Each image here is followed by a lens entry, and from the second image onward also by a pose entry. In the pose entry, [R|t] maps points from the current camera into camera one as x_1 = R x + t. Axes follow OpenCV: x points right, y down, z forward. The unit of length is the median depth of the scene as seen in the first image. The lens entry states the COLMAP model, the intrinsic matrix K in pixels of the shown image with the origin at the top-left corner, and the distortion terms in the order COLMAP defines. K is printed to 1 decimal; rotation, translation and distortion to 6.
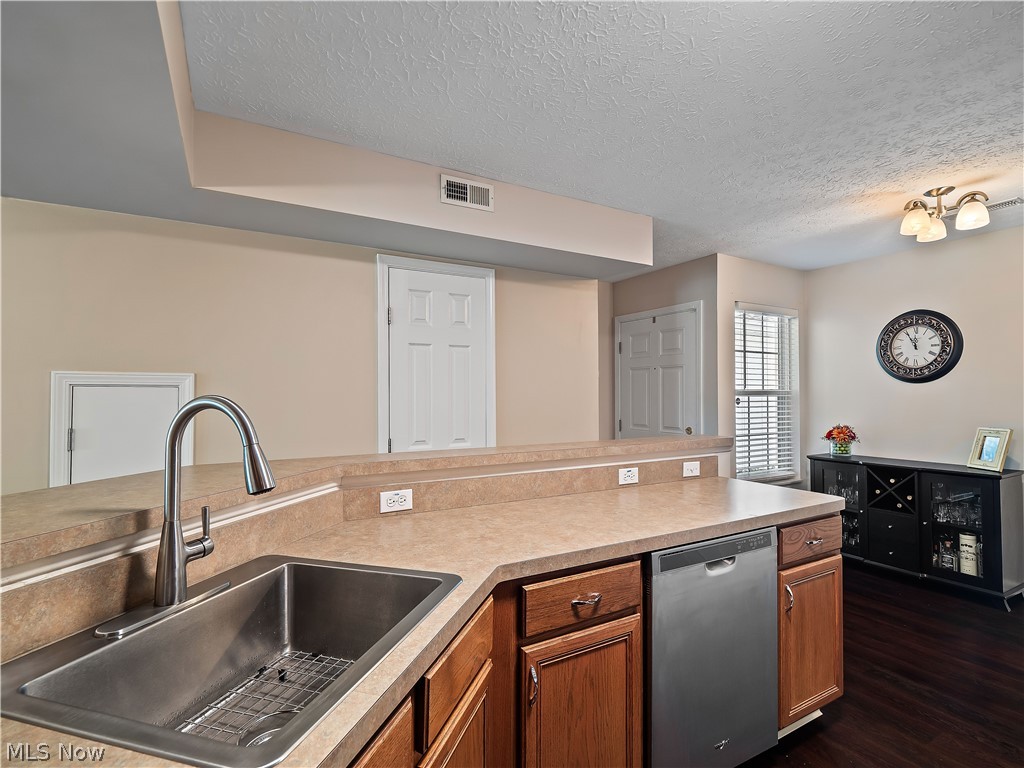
lens RADIAL K [[500.1, 0, 503.9], [0, 500.1, 388.8], [0, 0, 1]] dist [-0.001956, -0.003822]
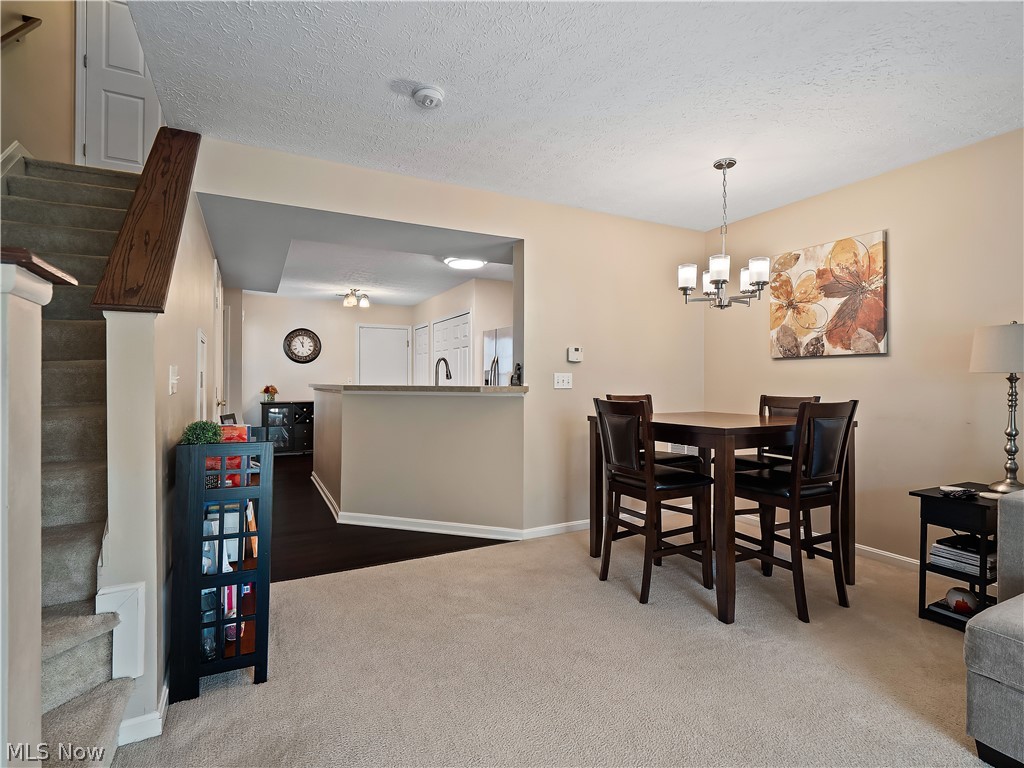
lens RADIAL K [[500.1, 0, 510.8], [0, 500.1, 379.6], [0, 0, 1]] dist [-0.001956, -0.003822]
pose [[0.031019, 0.006273, 0.999499, -1.221101], [-0.012175, 0.999908, -0.005898, 0.056930], [-0.999445, -0.011986, 0.031092, 0.068569]]
